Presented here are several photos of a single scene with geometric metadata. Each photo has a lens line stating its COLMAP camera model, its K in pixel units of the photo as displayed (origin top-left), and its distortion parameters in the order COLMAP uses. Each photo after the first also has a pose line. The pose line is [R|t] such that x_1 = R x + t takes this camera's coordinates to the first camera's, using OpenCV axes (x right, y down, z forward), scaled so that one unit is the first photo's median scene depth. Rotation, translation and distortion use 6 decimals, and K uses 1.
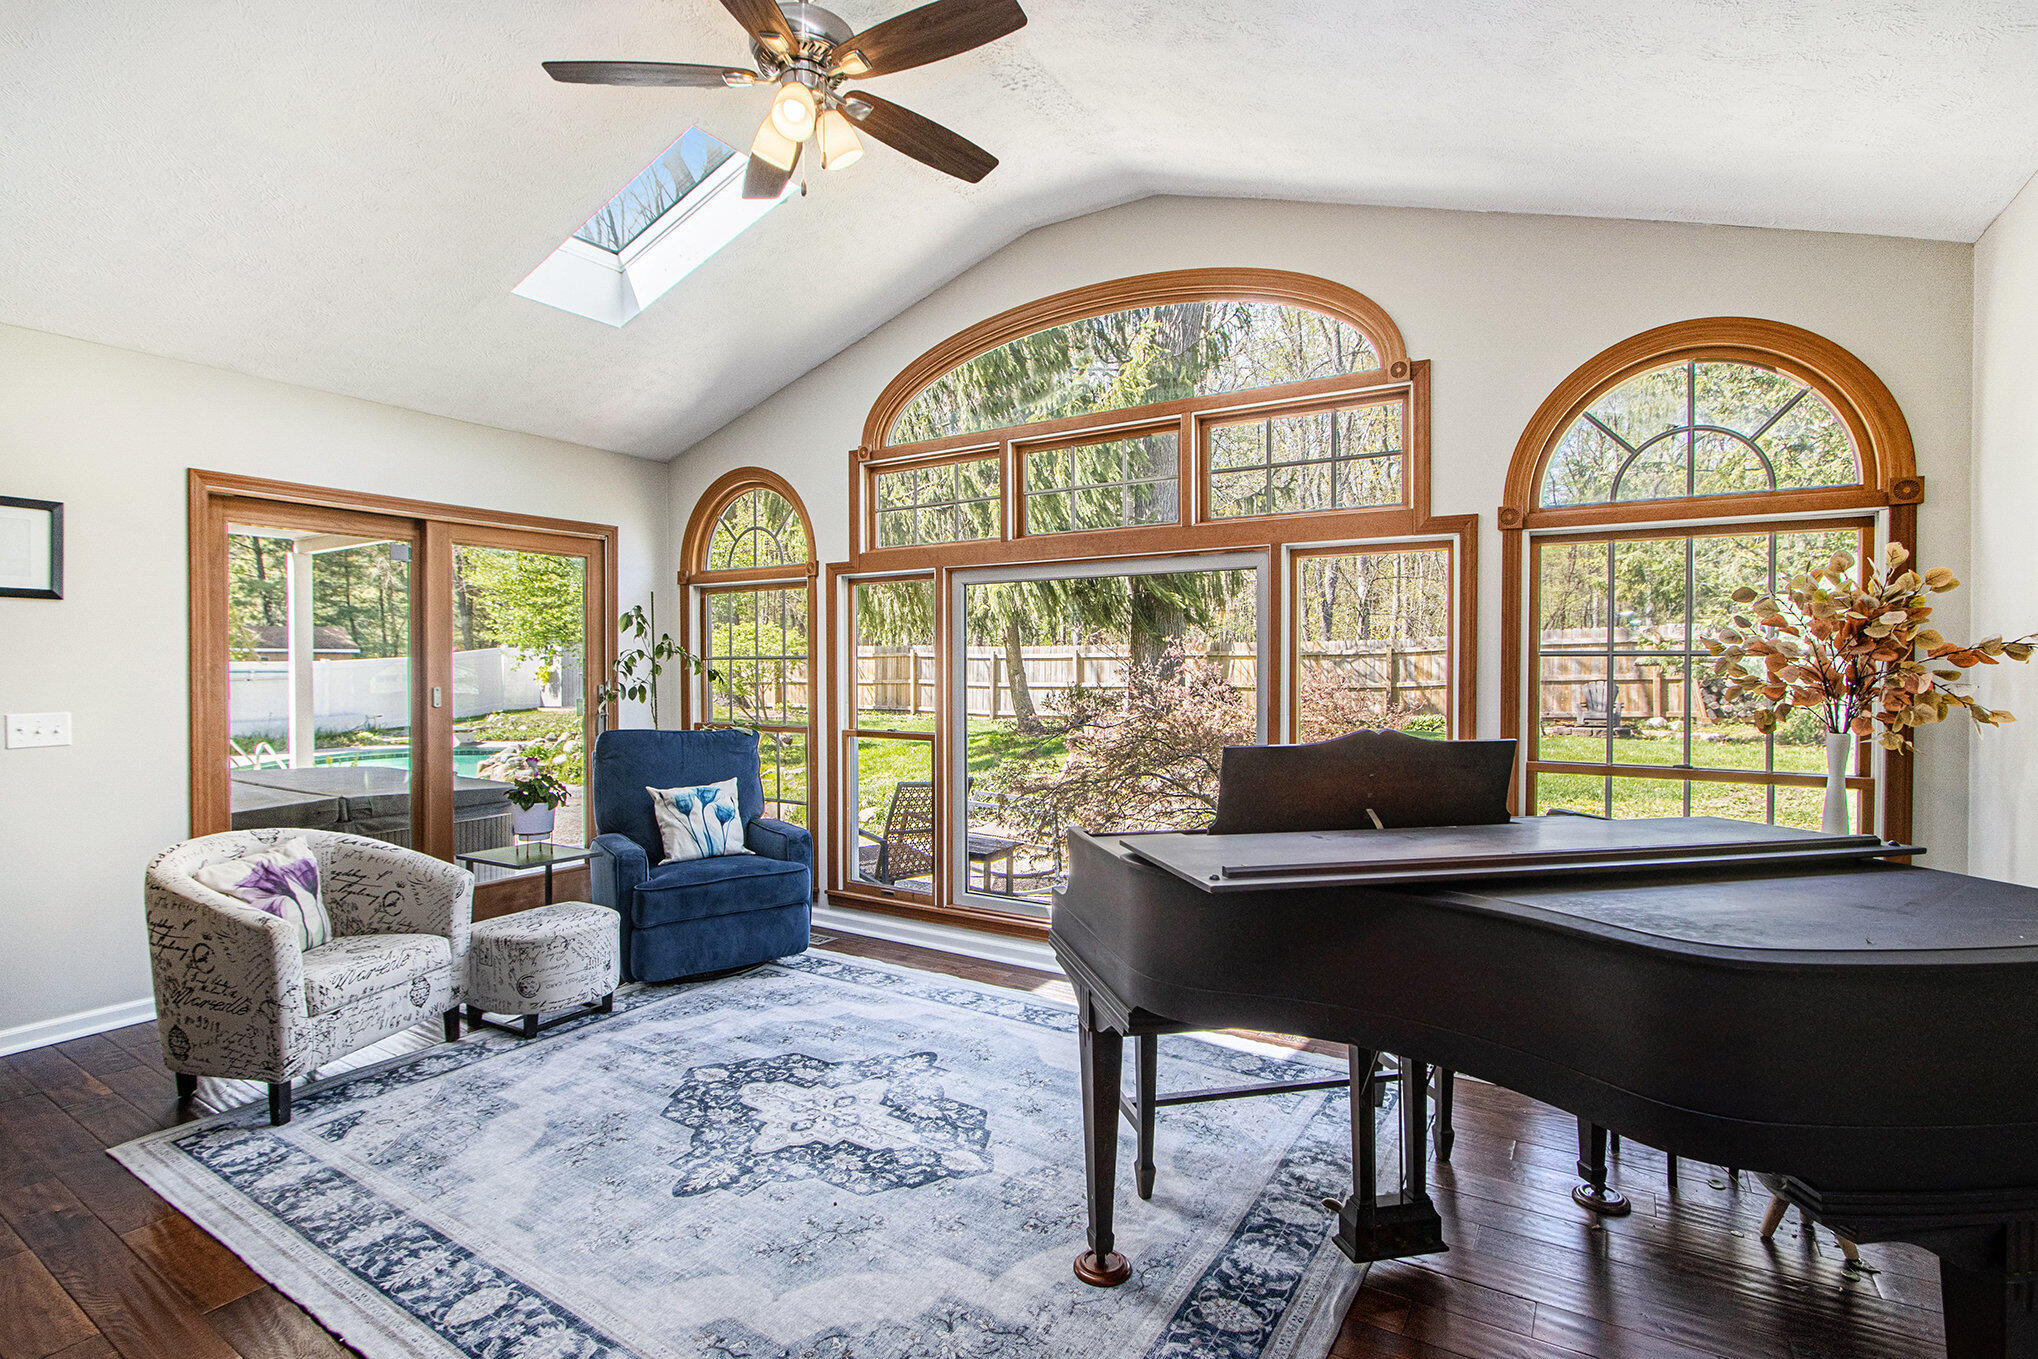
lens RADIAL K [[965.6, 0, 1019.0], [0, 965.6, 679.5], [0, 0, 1]] dist [-0.001656, -0.000717]
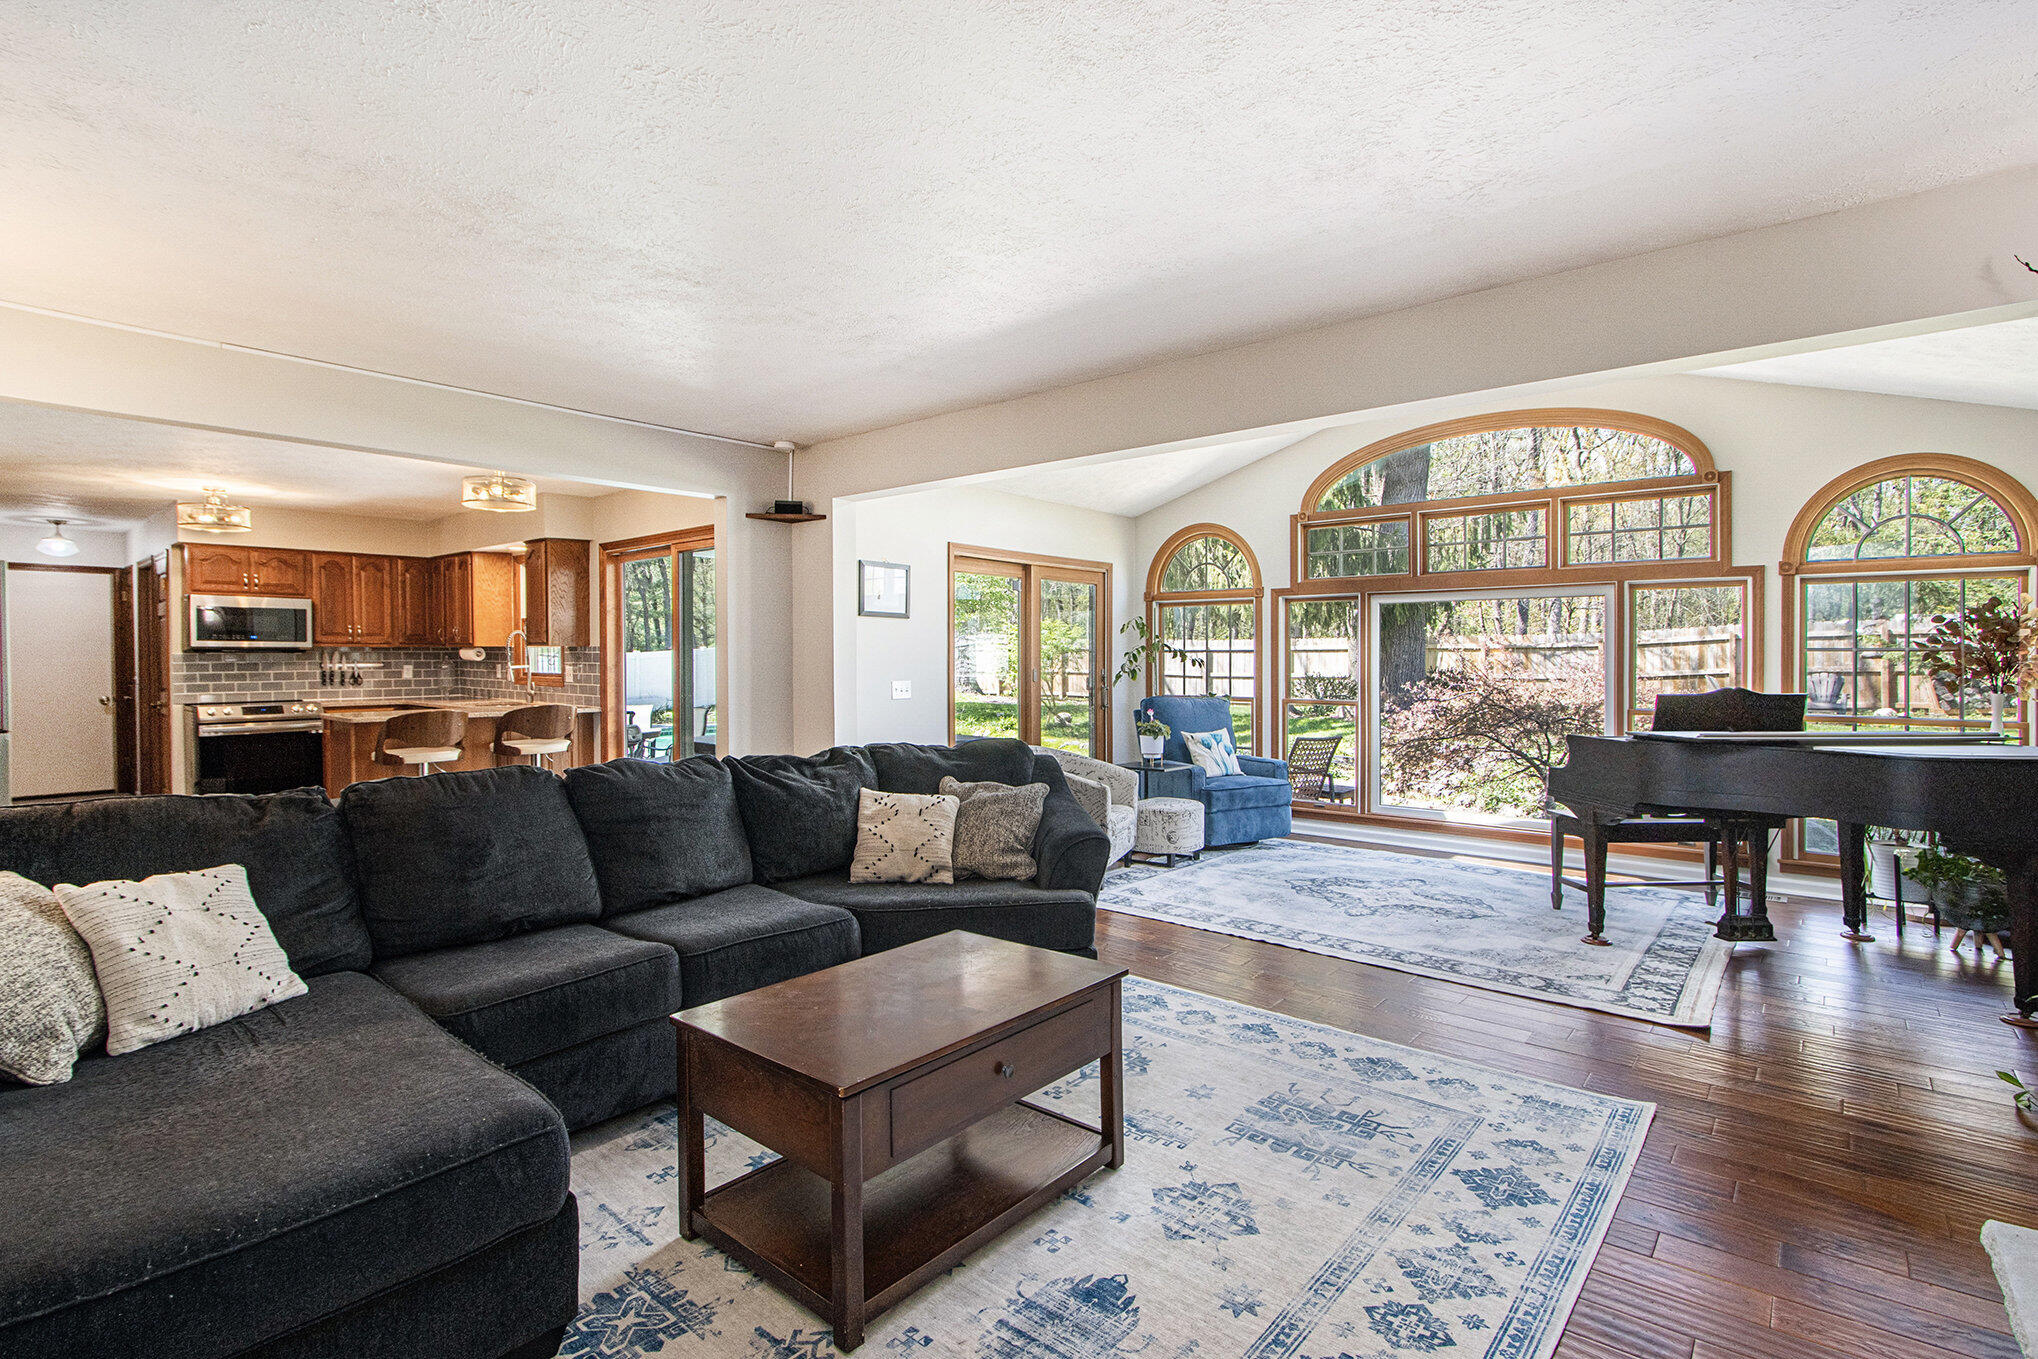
lens RADIAL K [[971.3, 0, 1014.4], [0, 971.3, 655.9], [0, 0, 1]] dist [-0.004194, 0.000996]
pose [[0.989249, 0.002597, -0.146218, -0.540171], [-0.004925, 0.999867, -0.015563, 0.015616], [0.146158, 0.016116, 0.989130, -0.808056]]
